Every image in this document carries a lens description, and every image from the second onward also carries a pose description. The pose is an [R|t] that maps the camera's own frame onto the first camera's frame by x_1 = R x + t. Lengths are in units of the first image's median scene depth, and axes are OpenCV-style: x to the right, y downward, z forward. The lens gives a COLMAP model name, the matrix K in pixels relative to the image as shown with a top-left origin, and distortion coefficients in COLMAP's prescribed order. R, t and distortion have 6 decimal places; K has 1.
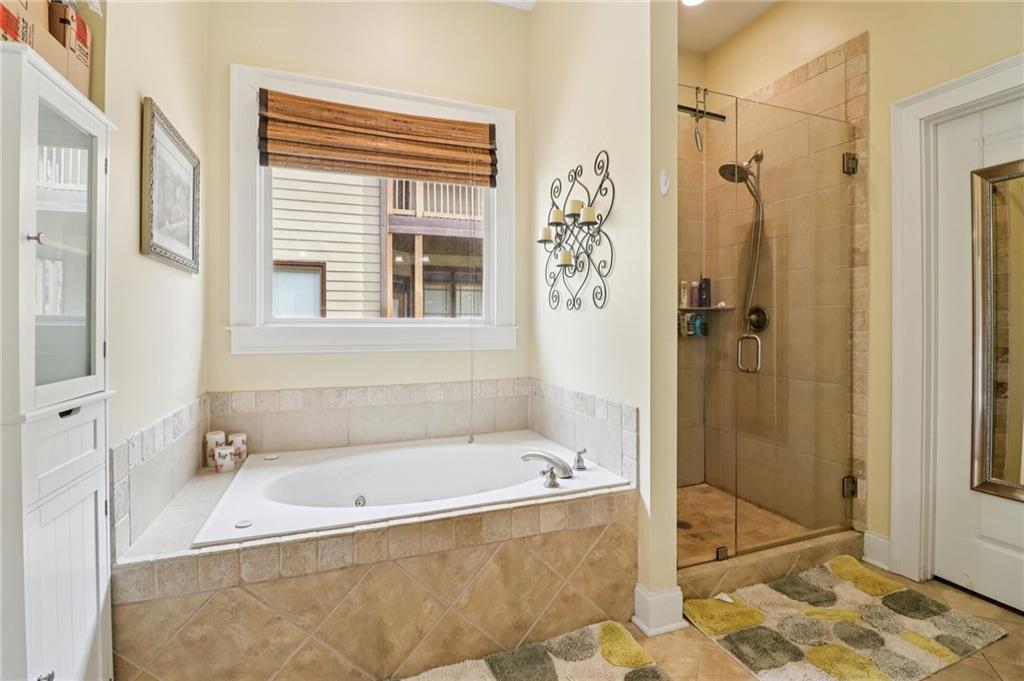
lens RADIAL K [[475.5, 0, 514.6], [0, 475.5, 325.6], [0, 0, 1]] dist [0.002072, -0.010392]
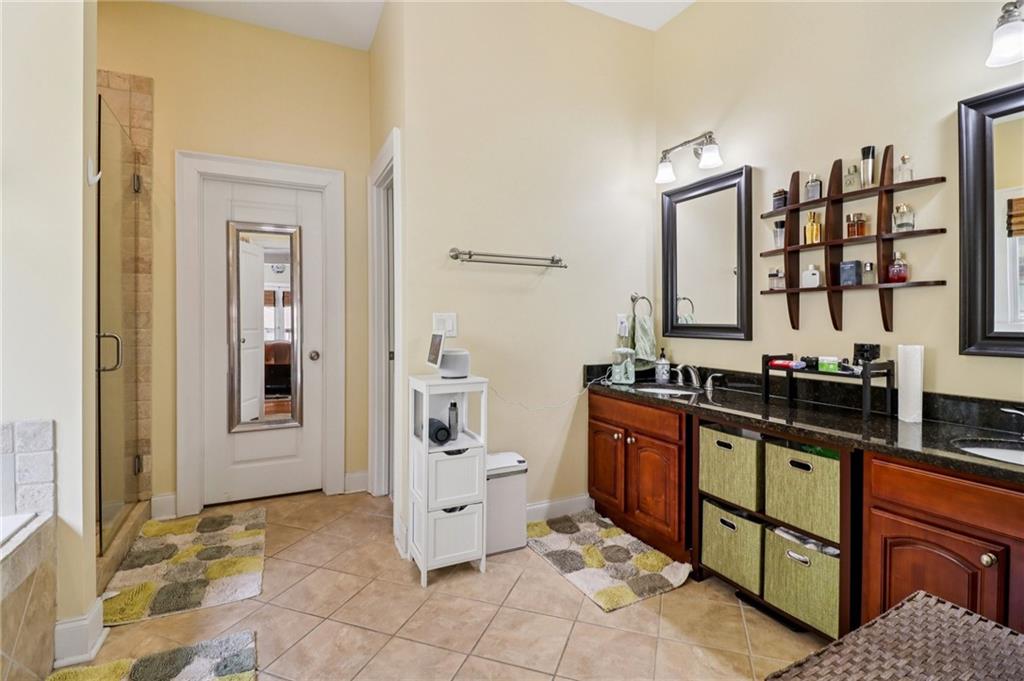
lens RADIAL K [[475.5, 0, 514.6], [0, 475.5, 325.6], [0, 0, 1]] dist [0.002072, -0.010392]
pose [[-0.070001, -0.013022, 0.997462, -0.516156], [0.011432, 0.999839, 0.013856, -0.002276], [-0.997481, 0.012373, -0.069841, 0.174594]]
